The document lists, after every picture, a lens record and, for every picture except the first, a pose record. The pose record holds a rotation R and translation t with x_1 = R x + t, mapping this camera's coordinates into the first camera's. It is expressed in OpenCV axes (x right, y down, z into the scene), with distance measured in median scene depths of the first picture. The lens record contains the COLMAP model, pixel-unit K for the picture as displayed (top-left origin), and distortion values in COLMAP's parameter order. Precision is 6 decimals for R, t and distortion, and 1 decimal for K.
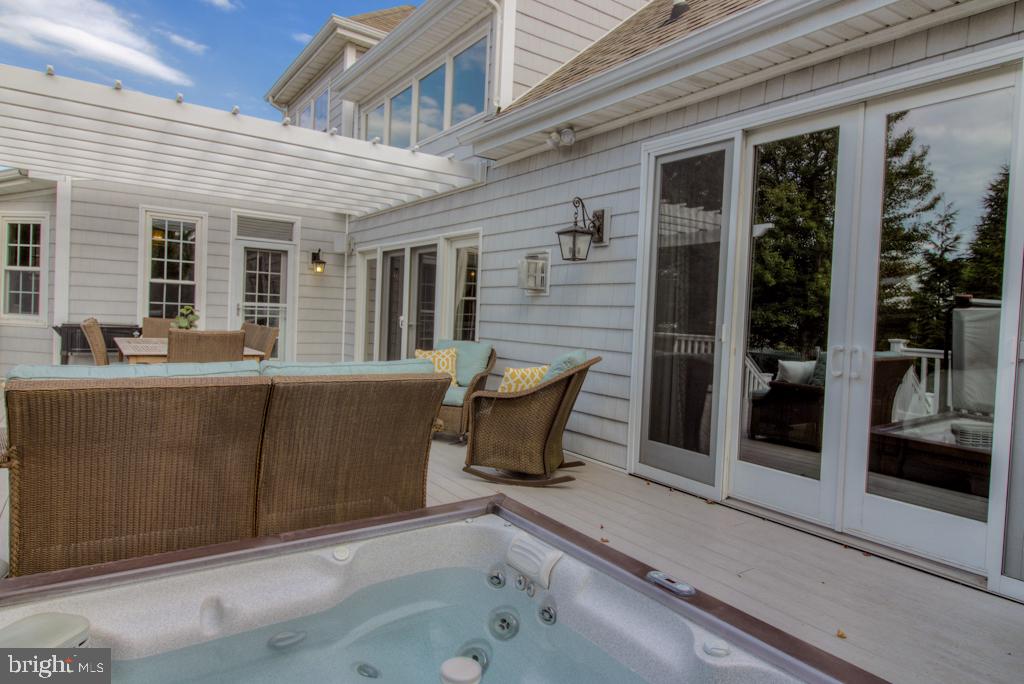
lens RADIAL K [[593.8, 0, 511.6], [0, 593.8, 336.7], [0, 0, 1]] dist [-0.004000, -0.001278]
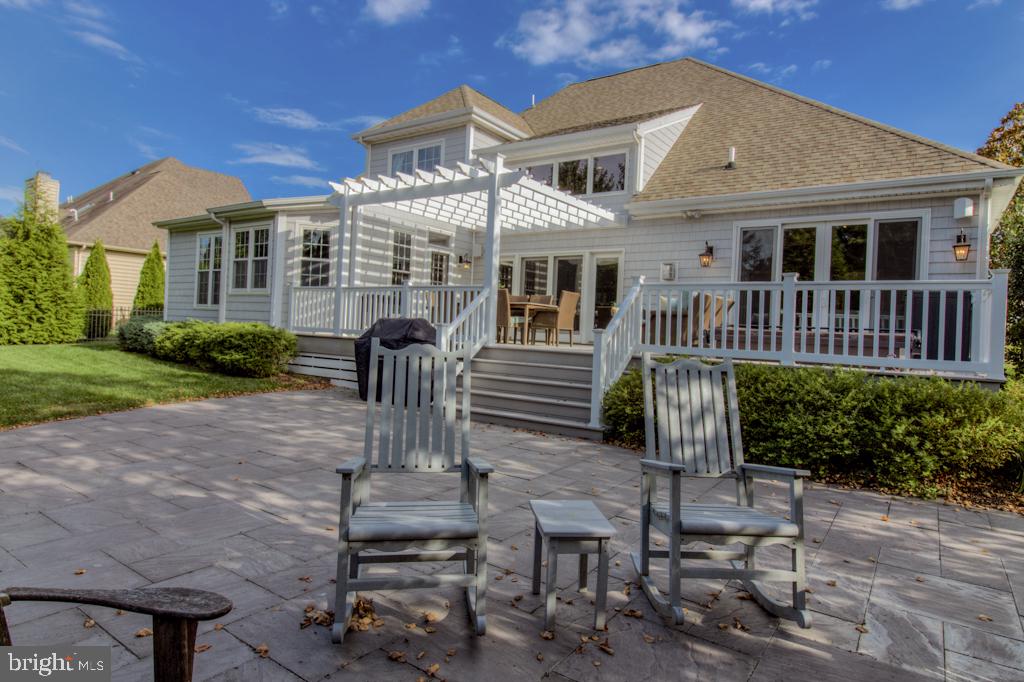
lens RADIAL K [[593.8, 0, 511.6], [0, 593.8, 336.7], [0, 0, 1]] dist [-0.004000, -0.001278]
pose [[0.940241, -0.007503, 0.340426, -0.819608], [0.014277, 0.999747, -0.017399, 0.109029], [-0.340210, 0.021220, 0.940110, -0.572995]]
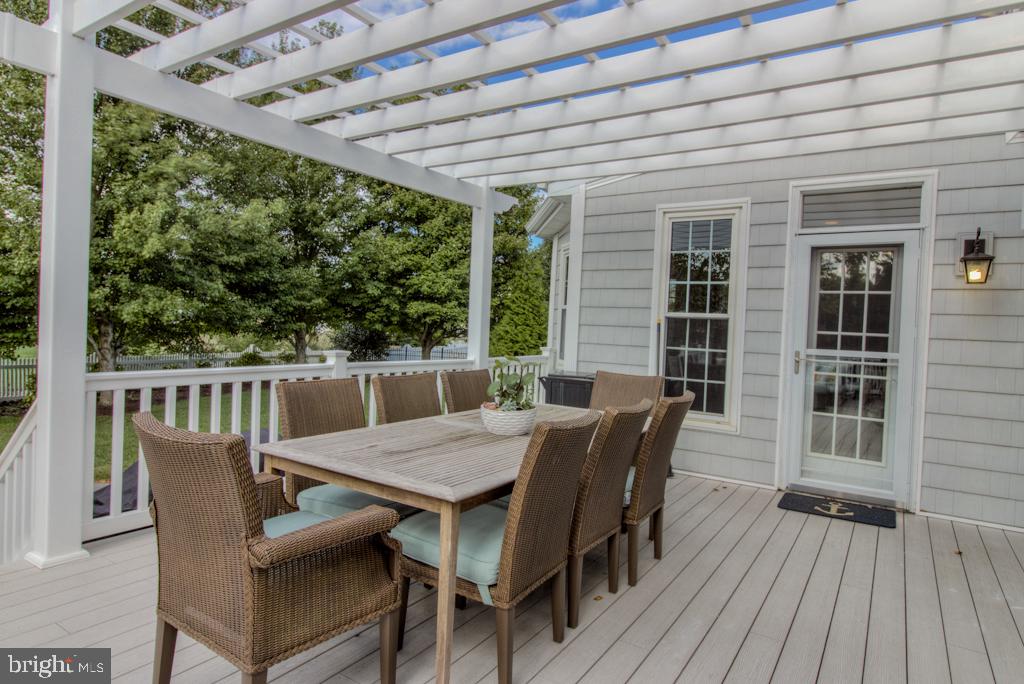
lens RADIAL K [[593.8, 0, 510.4], [0, 593.8, 338.7], [0, 0, 1]] dist [-0.004000, -0.001278]
pose [[0.363712, -0.009115, -0.931467, -0.047517], [-0.065673, 0.997213, -0.035402, -0.031337], [0.929194, 0.074048, 0.362099, 0.572482]]
